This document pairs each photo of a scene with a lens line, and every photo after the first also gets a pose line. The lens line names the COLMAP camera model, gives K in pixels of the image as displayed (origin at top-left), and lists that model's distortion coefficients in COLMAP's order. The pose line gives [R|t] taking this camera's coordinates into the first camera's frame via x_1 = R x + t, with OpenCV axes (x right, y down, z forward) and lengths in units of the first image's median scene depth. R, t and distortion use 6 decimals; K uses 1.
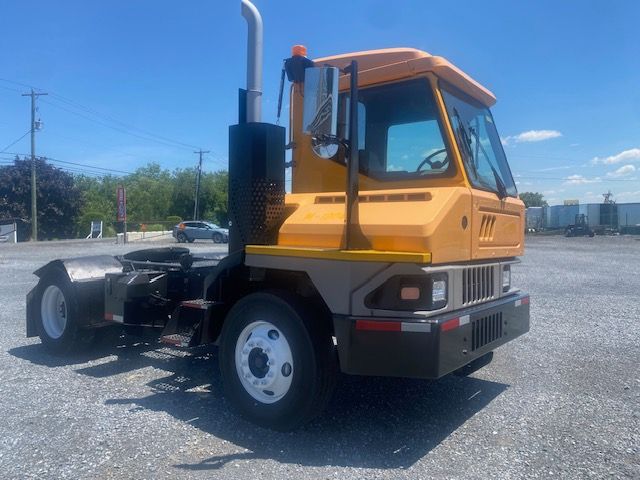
lens RADIAL K [[497.7, 0, 324.3], [0, 497.7, 236.3], [0, 0, 1]] dist [0.017400, -0.020857]
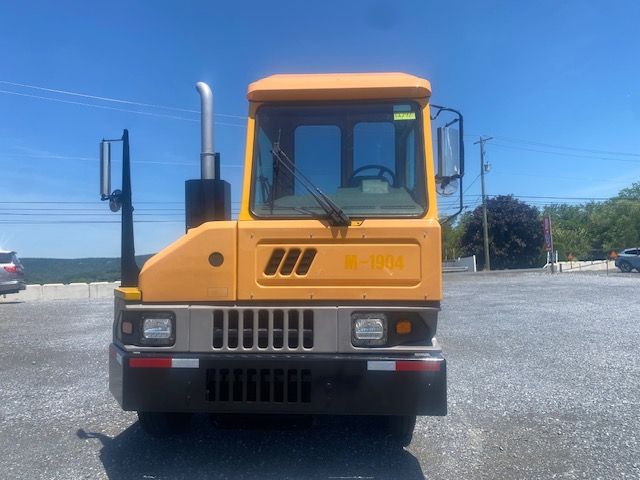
lens RADIAL K [[497.7, 0, 325.7], [0, 497.7, 242.8], [0, 0, 1]] dist [0.017400, -0.020857]
pose [[0.563558, -0.046671, -0.824757, 0.985112], [0.009530, 0.998704, -0.050002, -0.008525], [0.826021, 0.020320, 0.563272, 0.550909]]
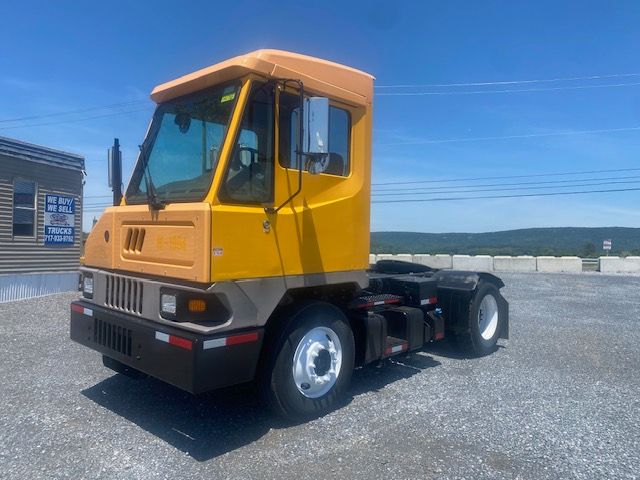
lens RADIAL K [[497.7, 0, 320.0], [0, 497.7, 239.0], [0, 0, 1]] dist [0.017400, -0.020857]
pose [[-0.112326, -0.005743, -0.993655, 1.200734], [-0.029996, 0.999547, -0.002386, -0.028209], [0.993219, 0.029538, -0.112448, 1.393511]]
